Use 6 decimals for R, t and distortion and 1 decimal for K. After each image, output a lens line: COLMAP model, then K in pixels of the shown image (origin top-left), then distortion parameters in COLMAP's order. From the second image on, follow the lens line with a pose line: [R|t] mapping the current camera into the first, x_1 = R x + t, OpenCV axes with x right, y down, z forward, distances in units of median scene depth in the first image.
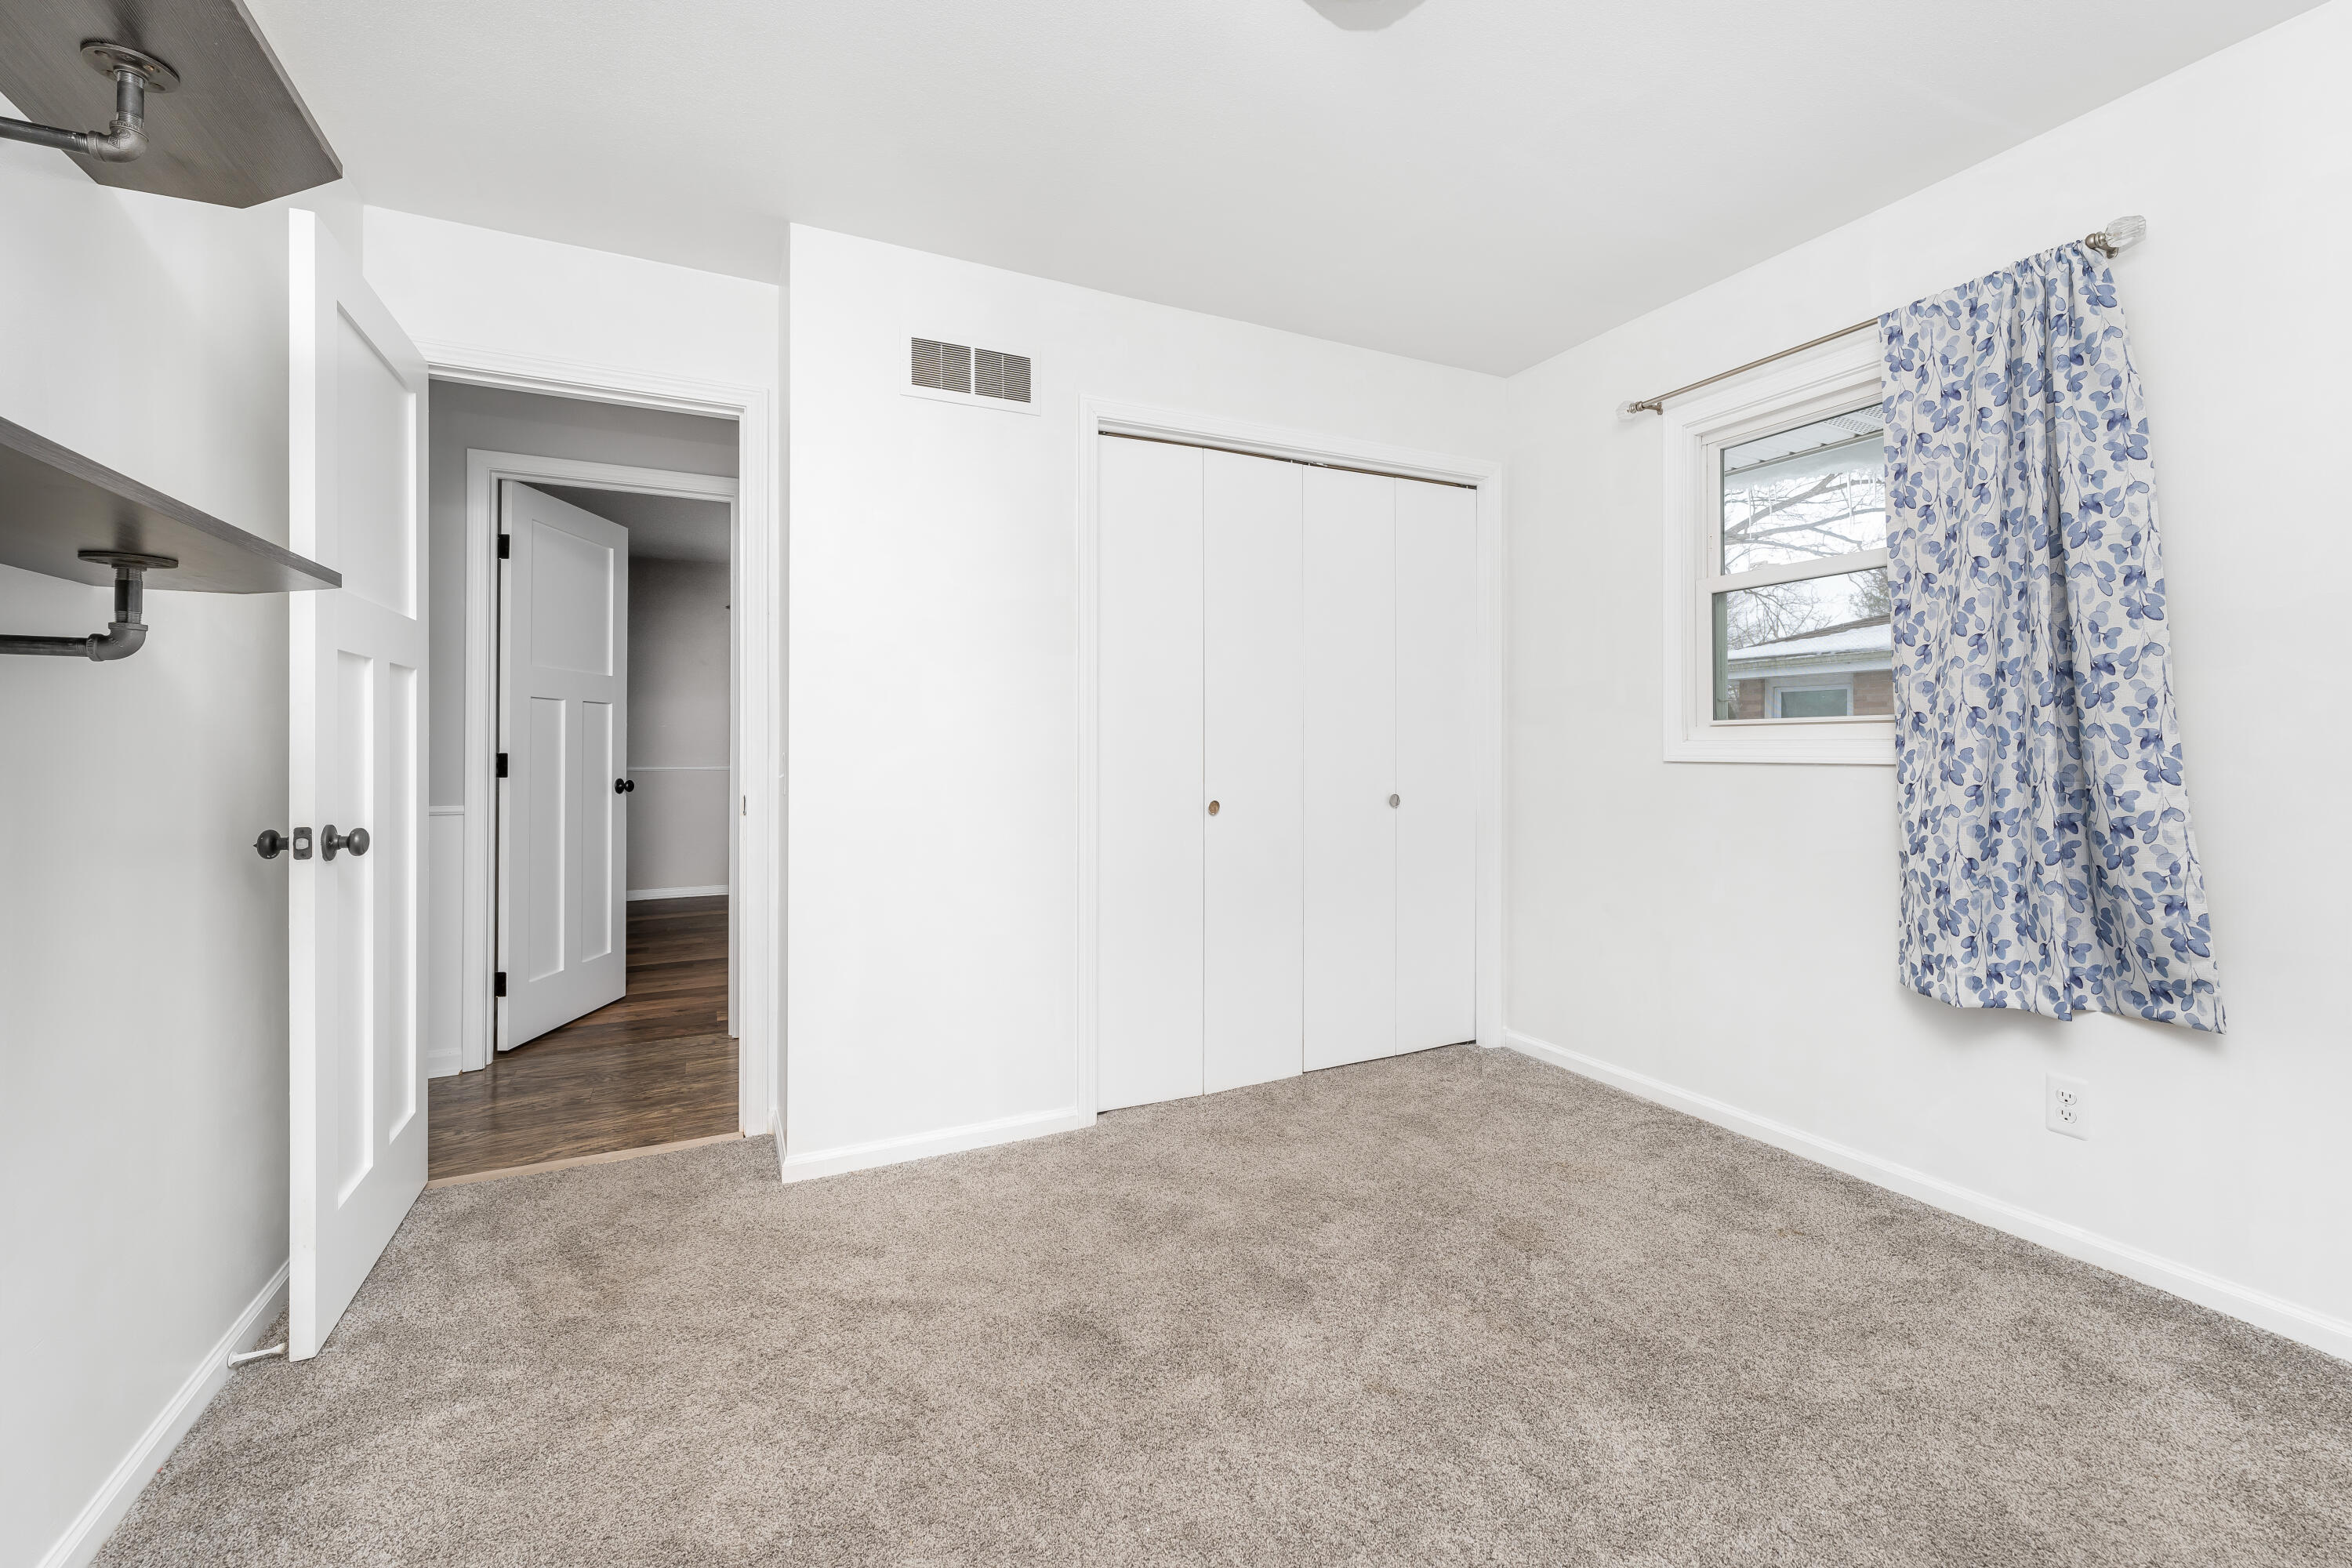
lens RADIAL K [[940.6, 0, 1174.0], [0, 940.6, 722.2], [0, 0, 1]] dist [0.008793, -0.000024]
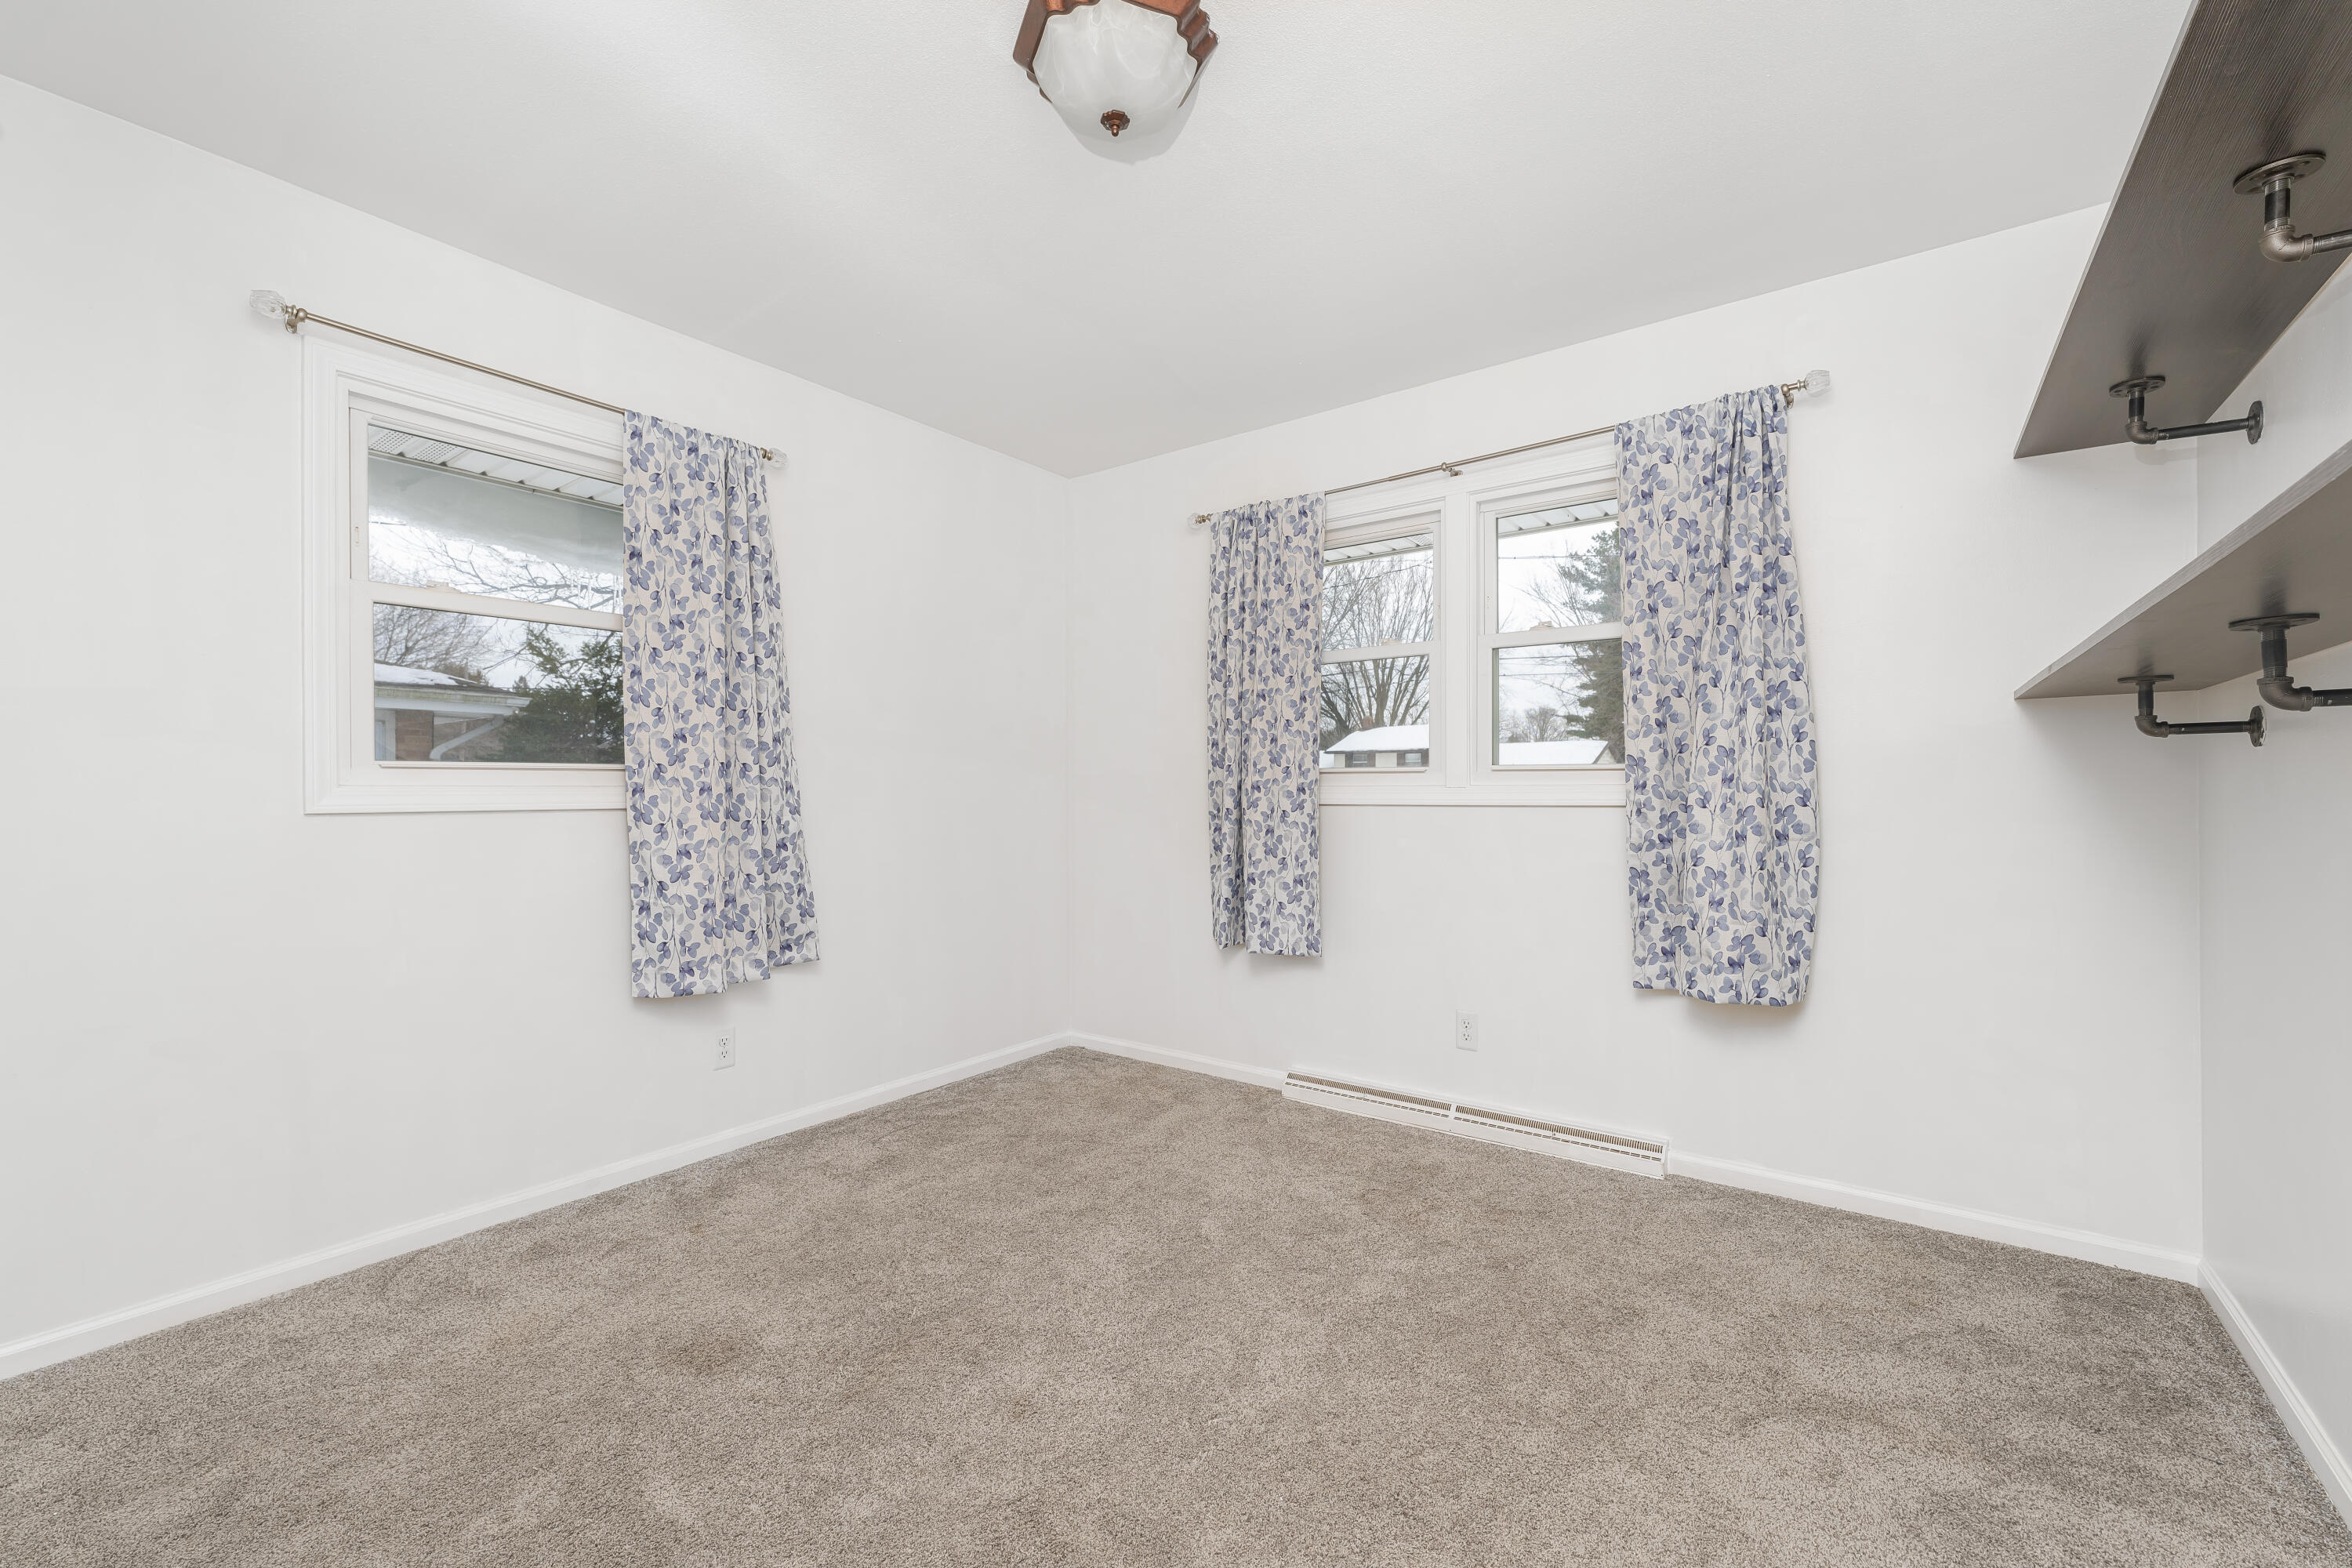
lens RADIAL K [[948.5, 0, 1166.6], [0, 948.5, 778.6], [0, 0, 1]] dist [0.002191, 0.000089]
pose [[-0.435916, 0.013259, 0.899890, -0.574839], [-0.018975, 0.999534, -0.023919, 0.024507], [-0.899787, -0.027501, -0.435461, 0.959346]]
